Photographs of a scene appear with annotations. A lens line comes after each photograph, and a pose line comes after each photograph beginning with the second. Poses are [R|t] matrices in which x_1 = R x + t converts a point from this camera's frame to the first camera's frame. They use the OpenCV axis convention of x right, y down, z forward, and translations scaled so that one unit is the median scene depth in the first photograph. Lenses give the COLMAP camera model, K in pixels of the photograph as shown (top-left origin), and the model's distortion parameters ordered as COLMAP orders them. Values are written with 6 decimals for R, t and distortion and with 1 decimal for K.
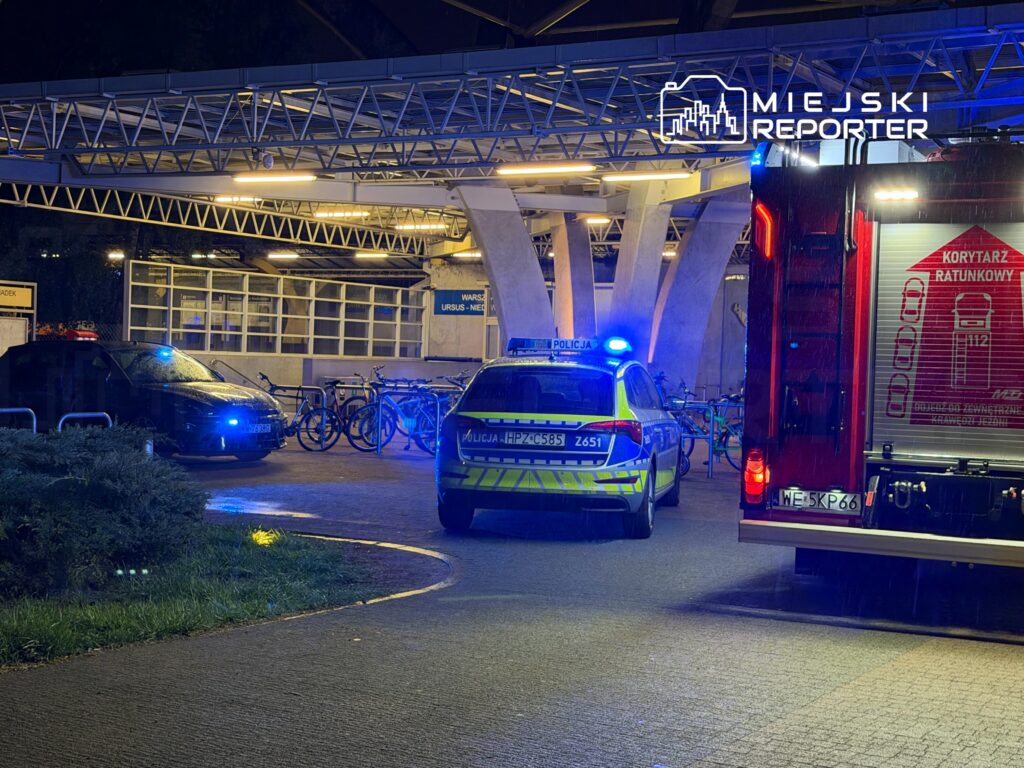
lens RADIAL K [[1591.0, 0, 512.0], [0, 1591.0, 384.0], [0, 0, 1]] dist [0.164718, -0.015636]
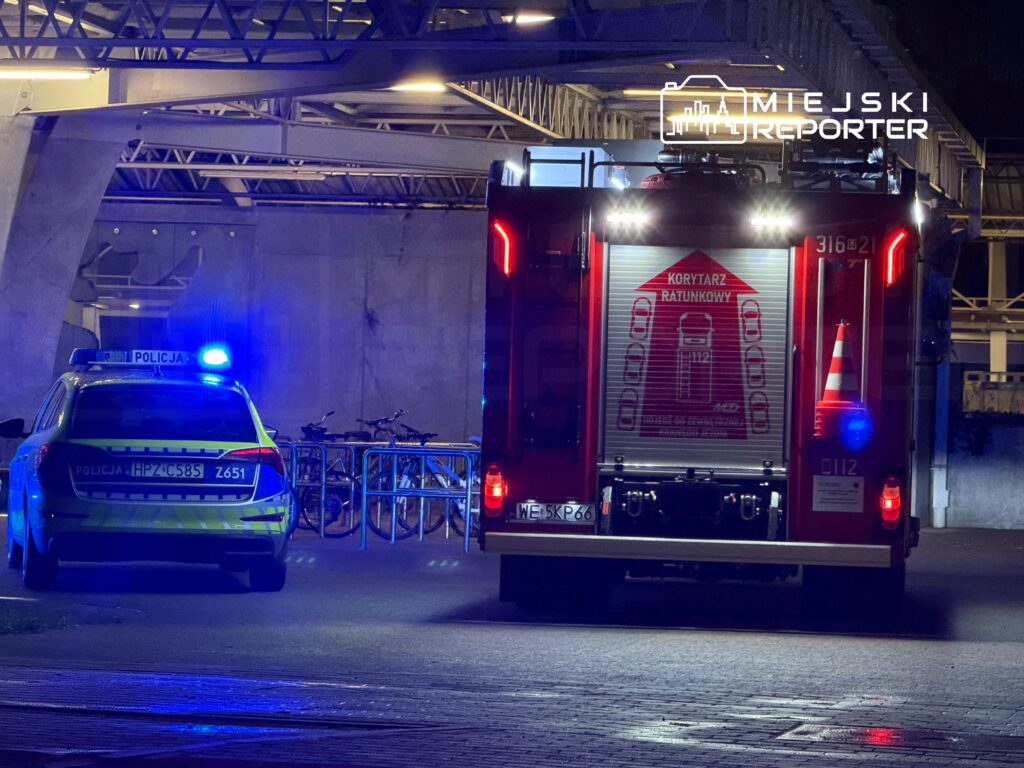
lens RADIAL K [[4537.7, 0, 512.0], [0, 4537.7, 384.0], [0, 0, 1]] dist [0.119076, 4.440362]
pose [[0.942363, -0.000044, 0.334593, -0.811849], [0.005442, 0.999870, -0.015194, 0.034725], [-0.334549, 0.016139, 0.942240, -1.741720]]
